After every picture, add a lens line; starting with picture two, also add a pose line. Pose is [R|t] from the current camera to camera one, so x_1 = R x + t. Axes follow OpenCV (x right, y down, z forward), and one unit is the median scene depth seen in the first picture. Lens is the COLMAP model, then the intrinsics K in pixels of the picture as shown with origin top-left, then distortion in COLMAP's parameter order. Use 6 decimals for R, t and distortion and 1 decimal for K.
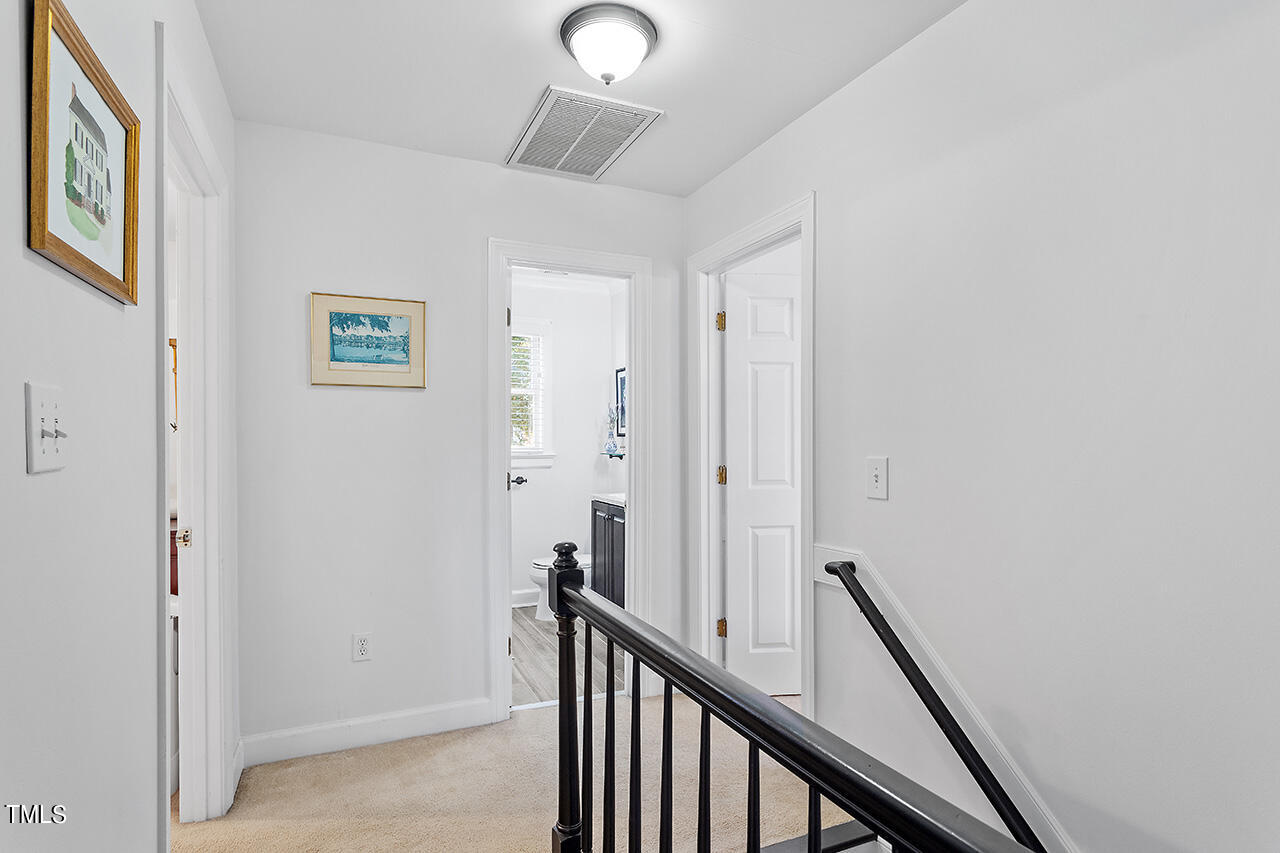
lens RADIAL K [[654.2, 0, 636.9], [0, 654.2, 438.4], [0, 0, 1]] dist [-0.006774, 0.003212]
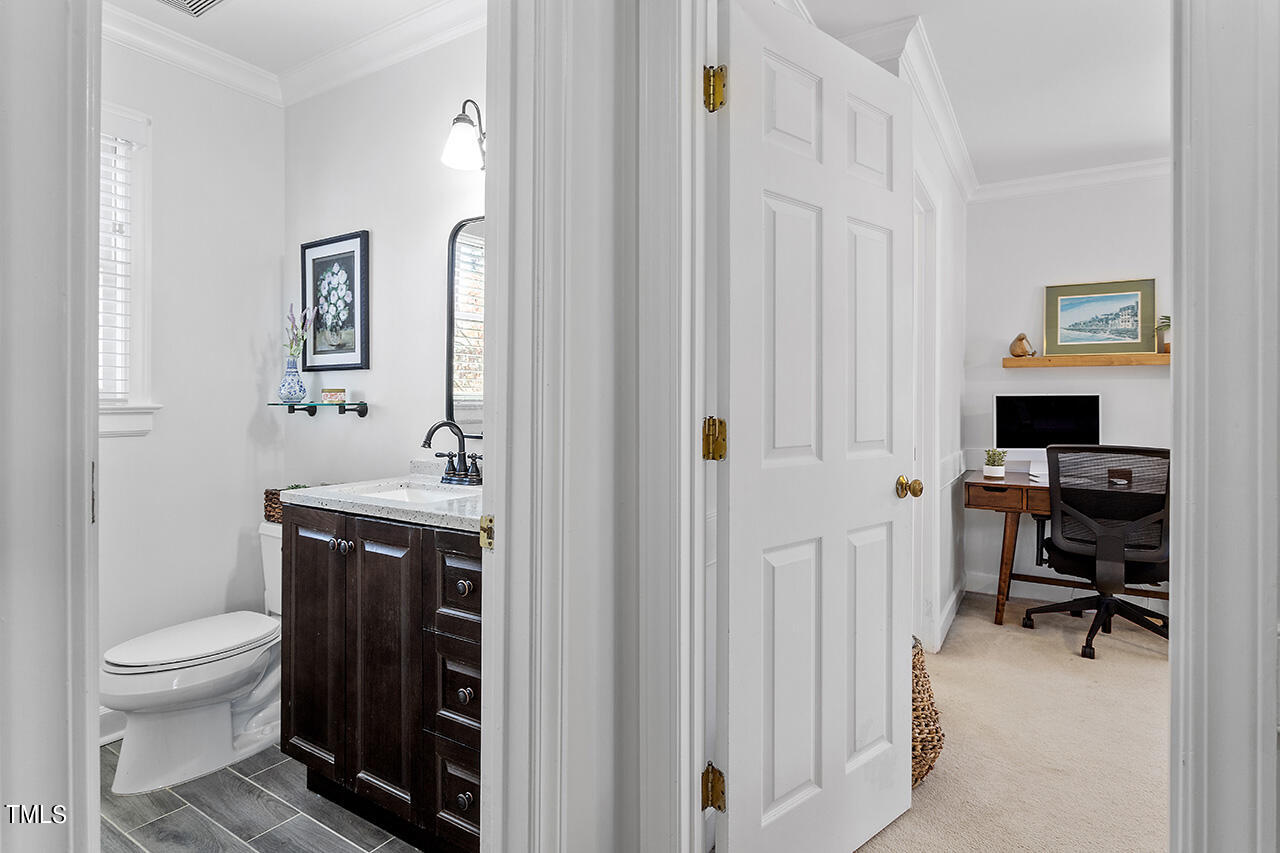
lens RADIAL K [[654.2, 0, 635.7], [0, 654.2, 402.5], [0, 0, 1]] dist [-0.006774, 0.003212]
pose [[0.833229, 0.002165, 0.552924, -0.098626], [-0.004271, 0.999988, 0.002520, 0.019540], [-0.552911, -0.004461, 0.833228, 0.423072]]
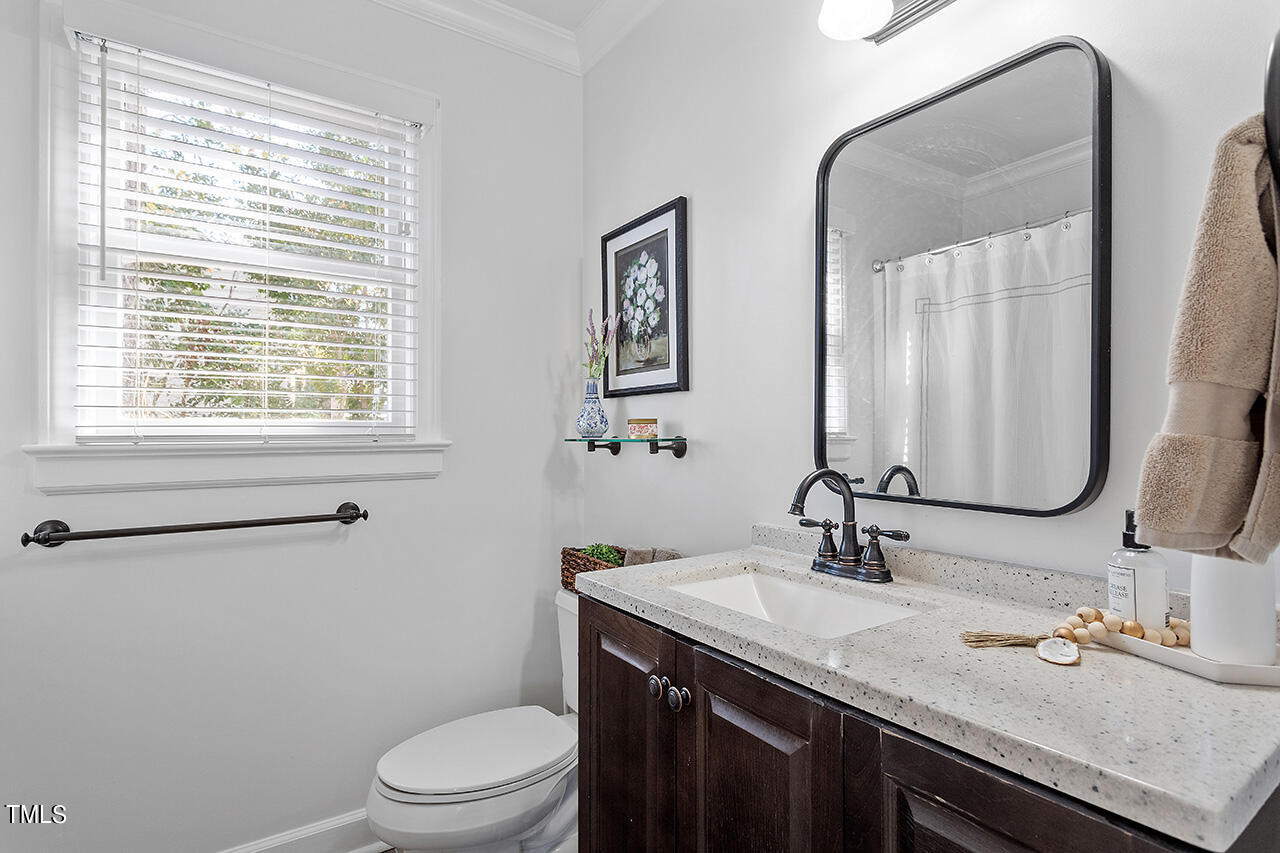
lens RADIAL K [[654.2, 0, 644.4], [0, 654.2, 432.5], [0, 0, 1]] dist [-0.006774, 0.003212]
pose [[0.983952, -0.000135, 0.178431, -0.079881], [0.000635, 0.999996, -0.002747, 0.019954], [-0.178430, 0.002816, 0.983949, 0.600299]]
